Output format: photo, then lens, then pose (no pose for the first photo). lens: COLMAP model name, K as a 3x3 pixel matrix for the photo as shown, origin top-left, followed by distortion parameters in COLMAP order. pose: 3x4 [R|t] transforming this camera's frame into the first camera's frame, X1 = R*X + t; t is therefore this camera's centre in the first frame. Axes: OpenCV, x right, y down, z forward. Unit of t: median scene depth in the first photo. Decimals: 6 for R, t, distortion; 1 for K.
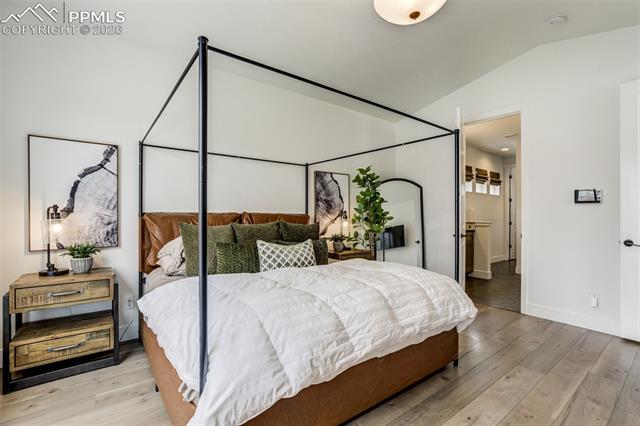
lens RADIAL K [[294.7, 0, 323.1], [0, 294.7, 216.5], [0, 0, 1]] dist [-0.018429, 0.011056]
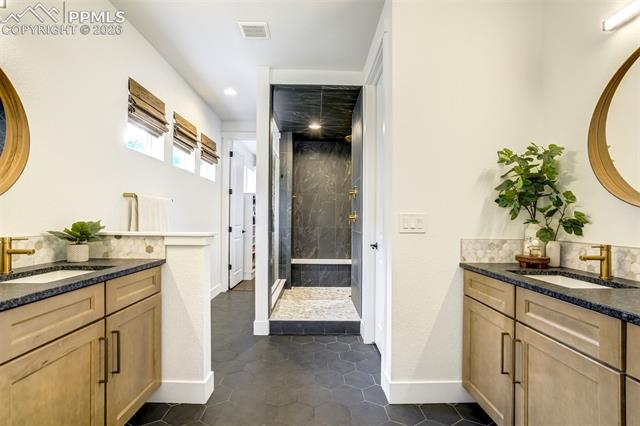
lens RADIAL K [[294.7, 0, 322.2], [0, 294.7, 217.4], [0, 0, 1]] dist [-0.018429, 0.011056]
pose [[0.595223, 0.006106, 0.803538, 0.274087], [-0.006246, 0.999976, -0.002972, -0.000850], [-0.803537, -0.003250, 0.595246, 0.507370]]
